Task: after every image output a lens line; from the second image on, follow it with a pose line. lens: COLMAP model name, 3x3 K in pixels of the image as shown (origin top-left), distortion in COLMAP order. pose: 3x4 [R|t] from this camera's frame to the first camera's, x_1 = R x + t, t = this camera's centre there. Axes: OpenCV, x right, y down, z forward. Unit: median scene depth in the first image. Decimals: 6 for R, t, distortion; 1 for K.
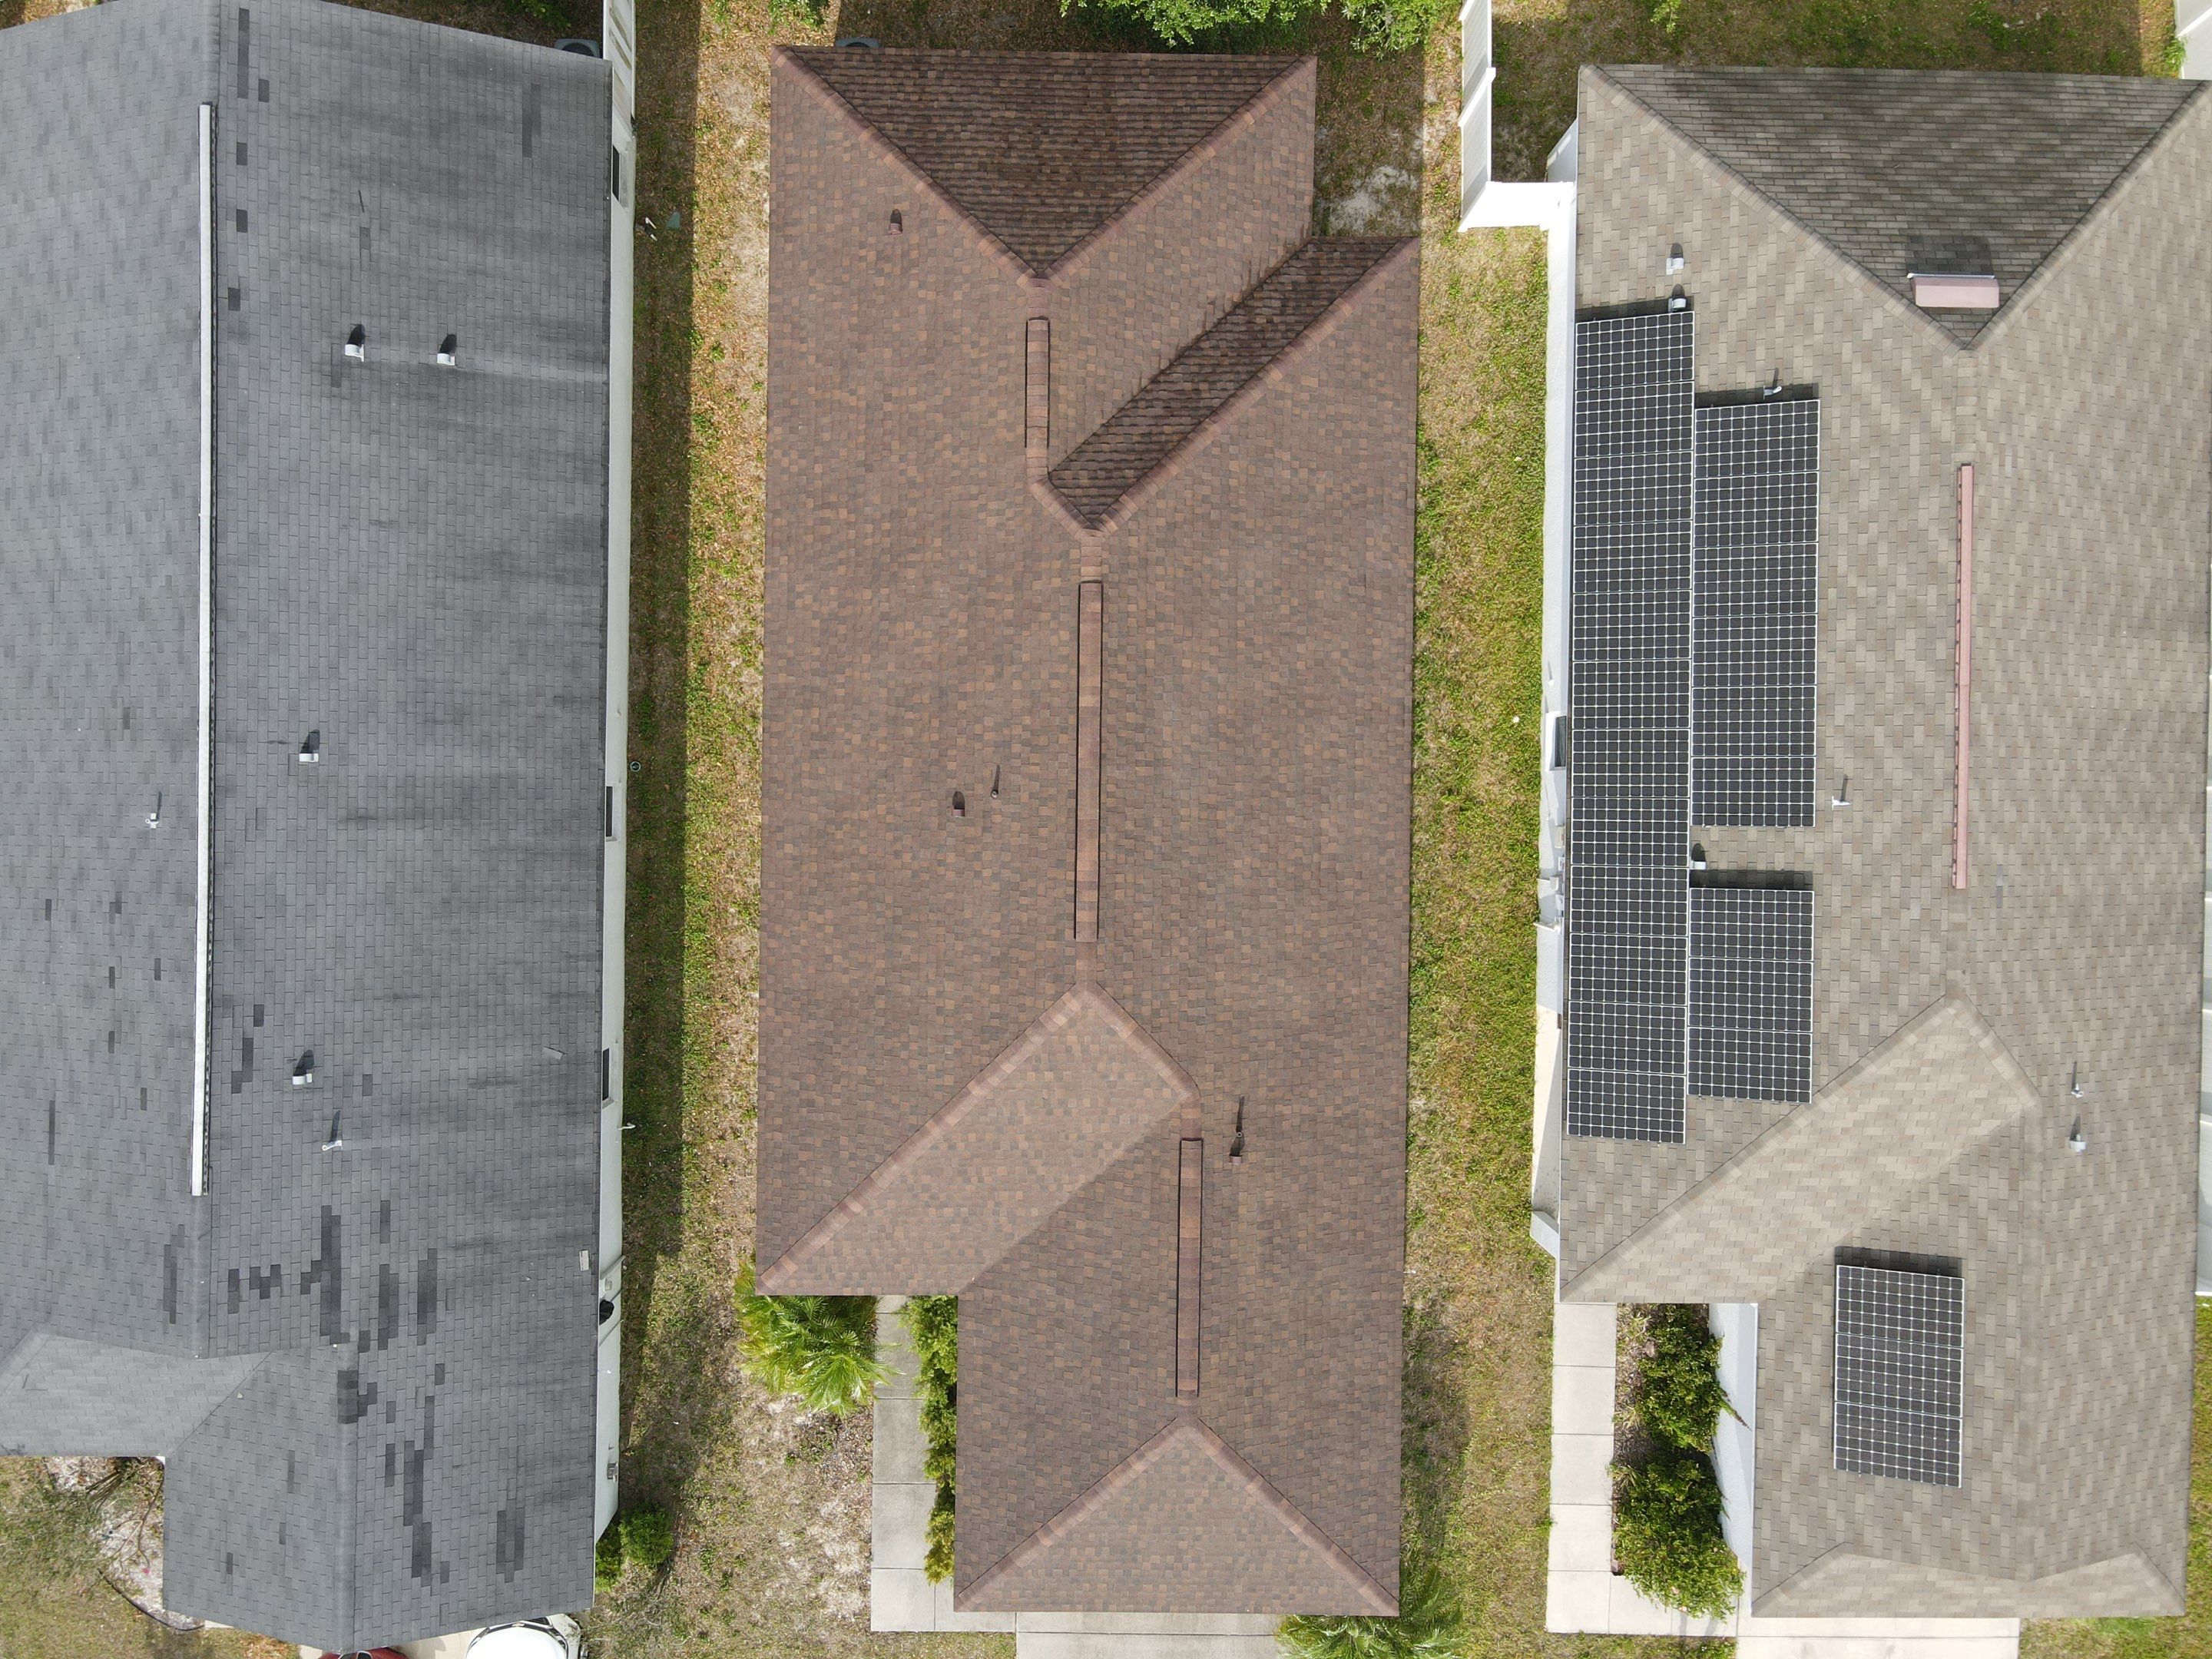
lens RADIAL K [[1624.0, 0, 1072.5], [0, 1624.0, 813.1], [0, 0, 1]] dist [-0.002063, 0.006339]
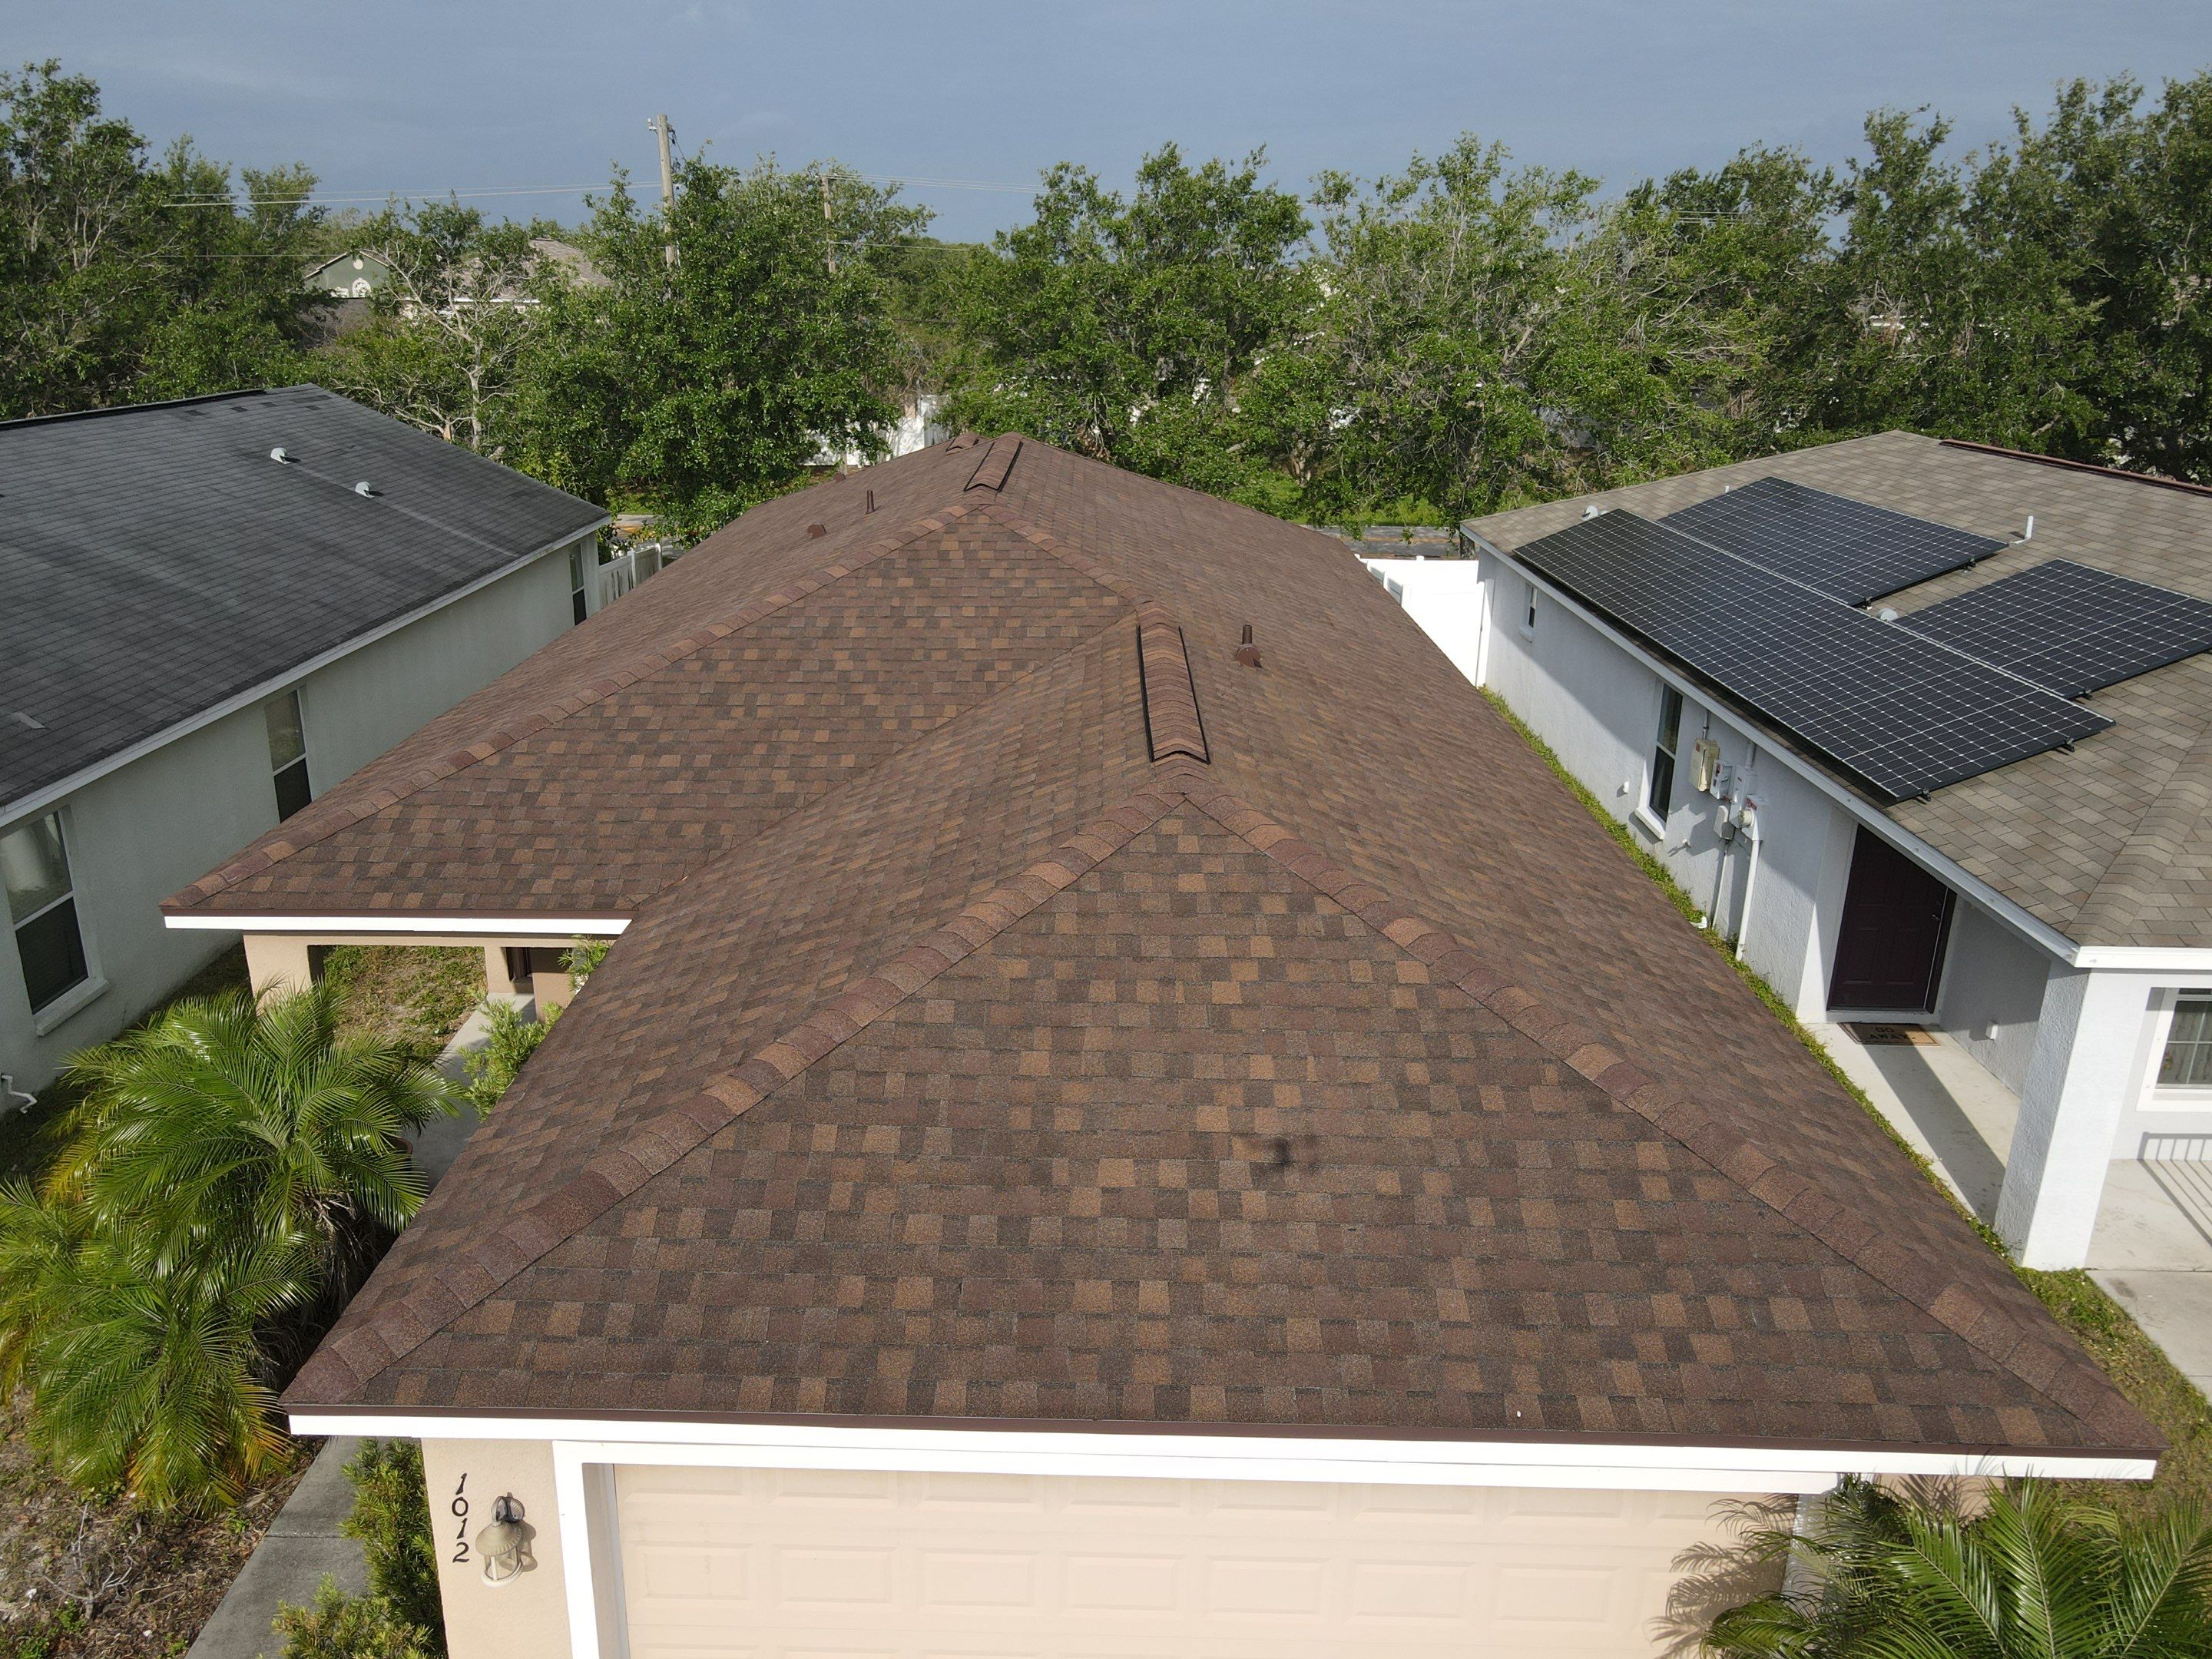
lens RADIAL K [[1627.1, 0, 1106.0], [0, 1627.1, 829.5], [0, 0, 1]] dist [-0.000763, 0.020664]
pose [[0.999944, -0.001439, 0.010459, 0.044958], [0.010379, 0.315751, -0.948785, 0.680274], [-0.001937, 0.948841, 0.315748, 0.833404]]
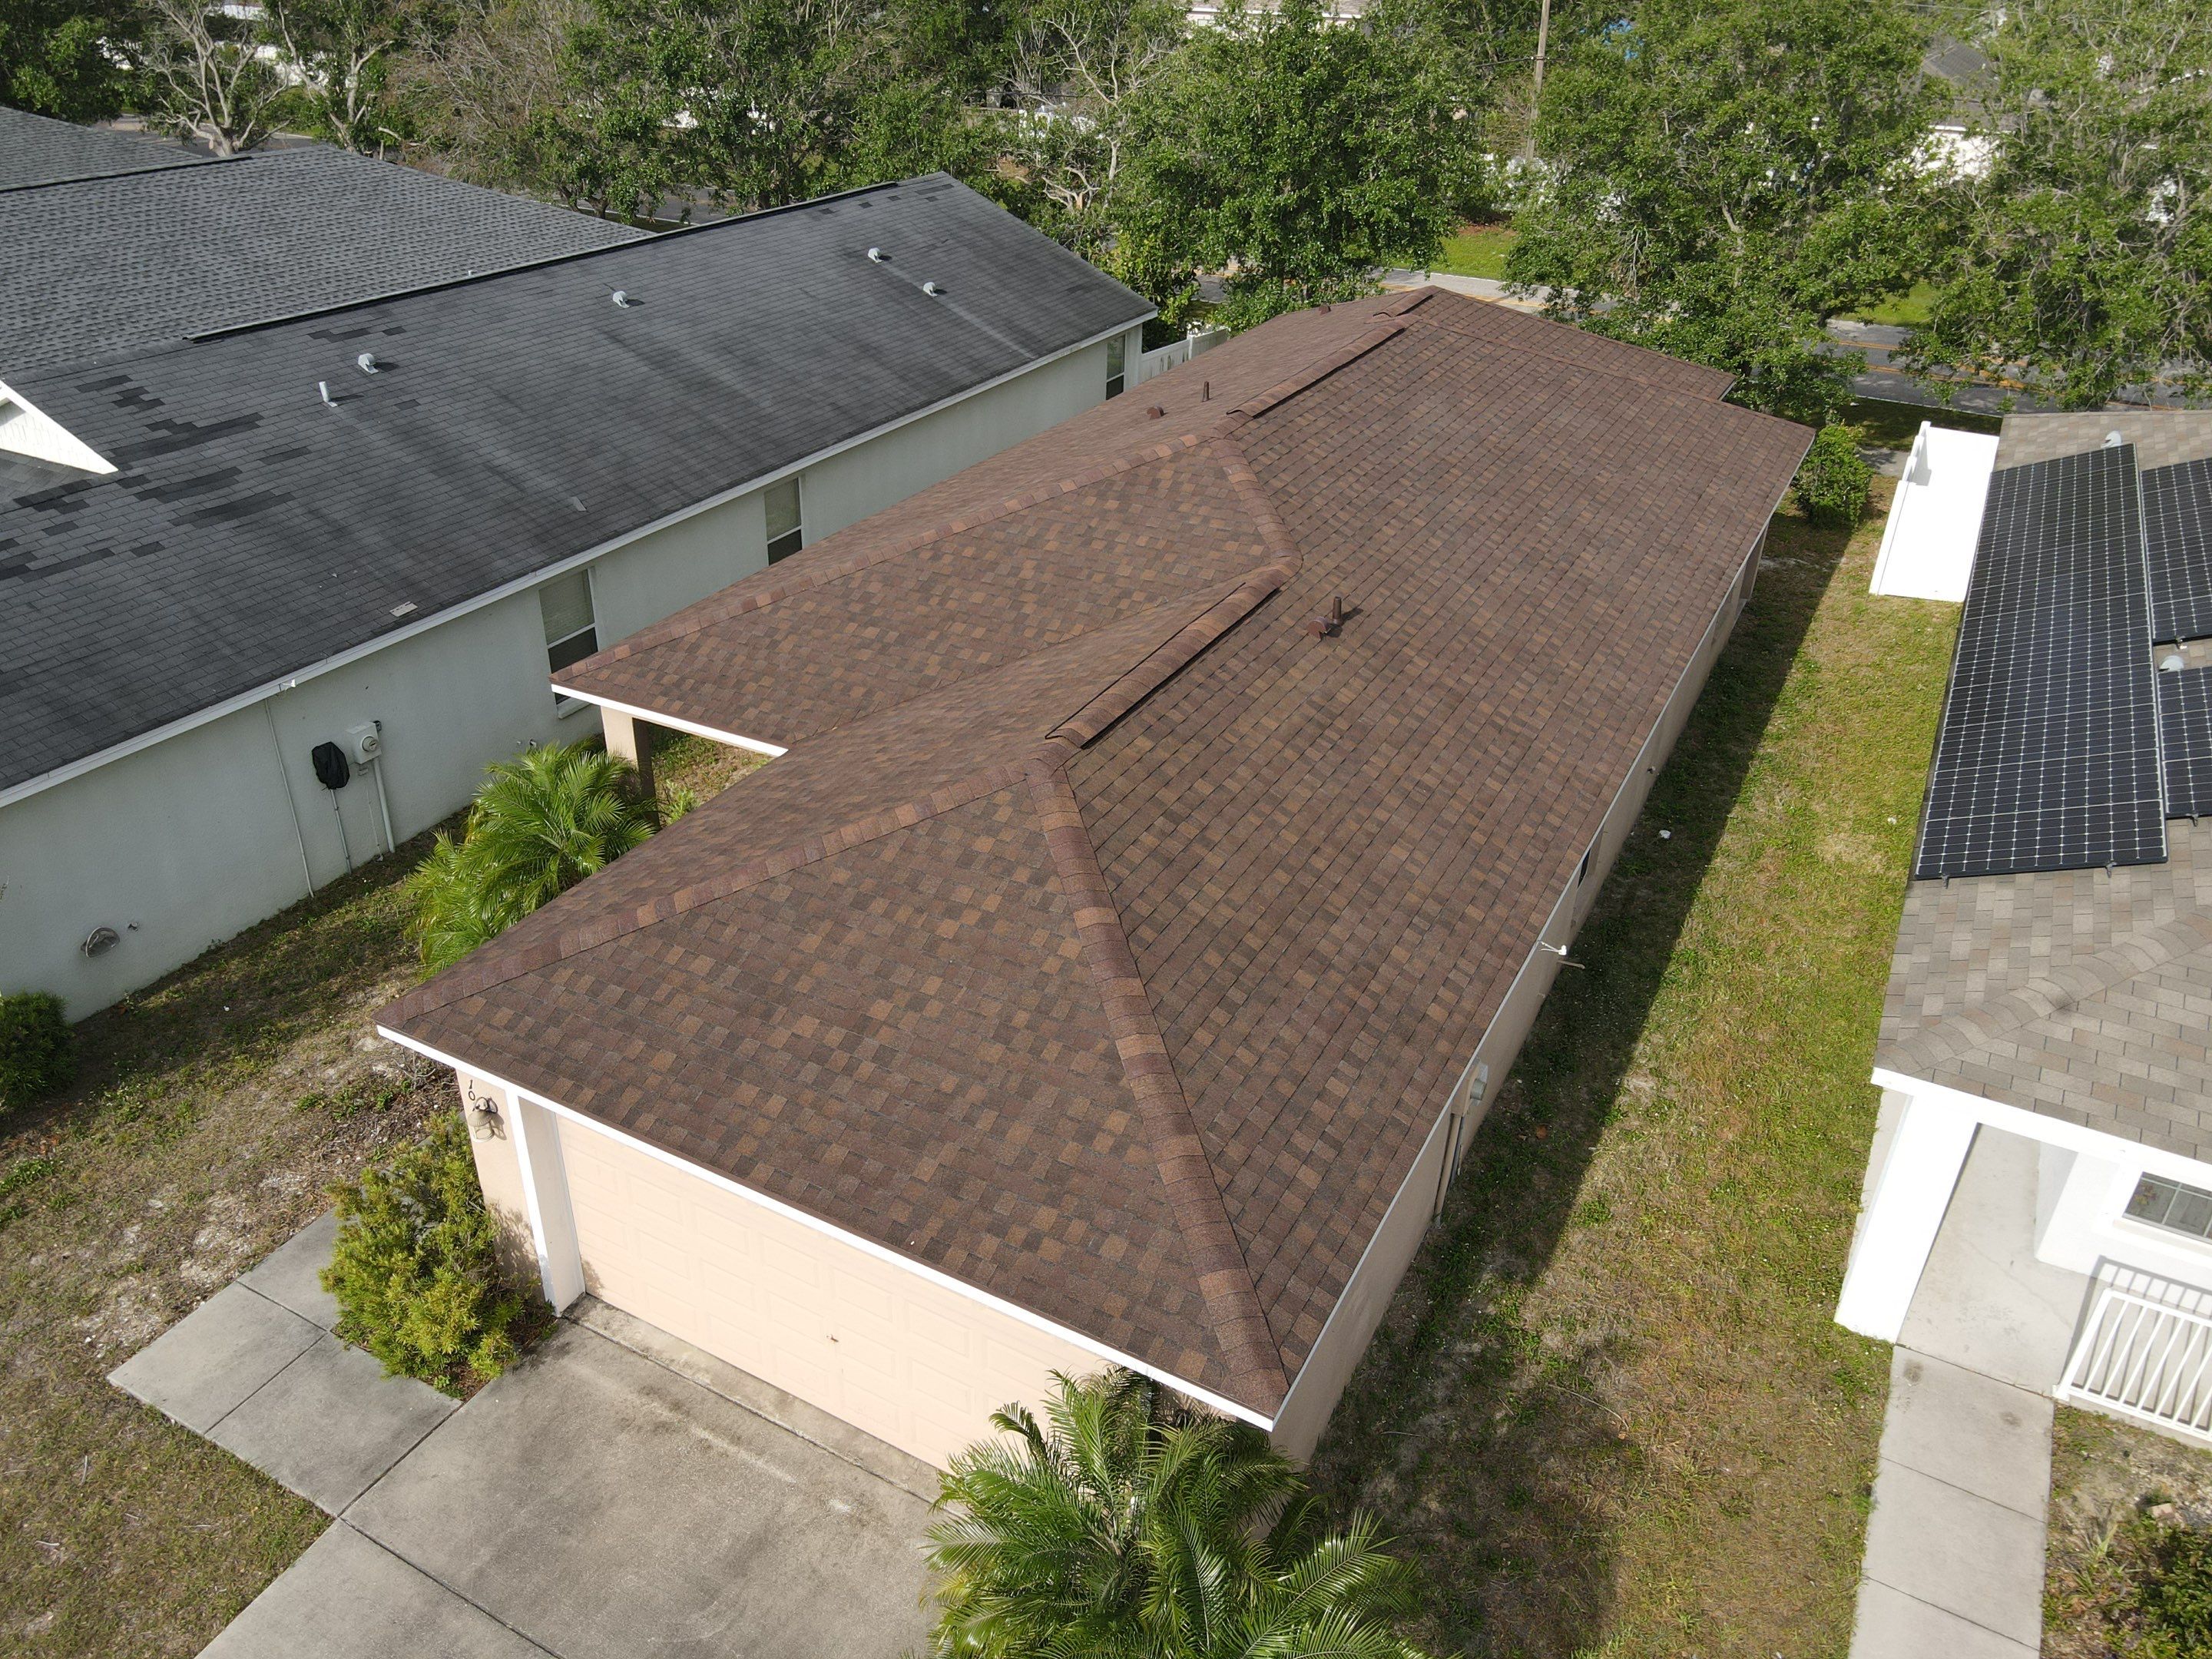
lens RADIAL K [[1625.2, 0, 1081.6], [0, 1625.2, 831.6], [0, 0, 1]] dist [0.004487, -0.000538]
pose [[0.882778, 0.235151, -0.406701, 0.272480], [-0.469739, 0.429083, -0.771514, 0.716470], [-0.006914, 0.872119, 0.489245, 0.719249]]
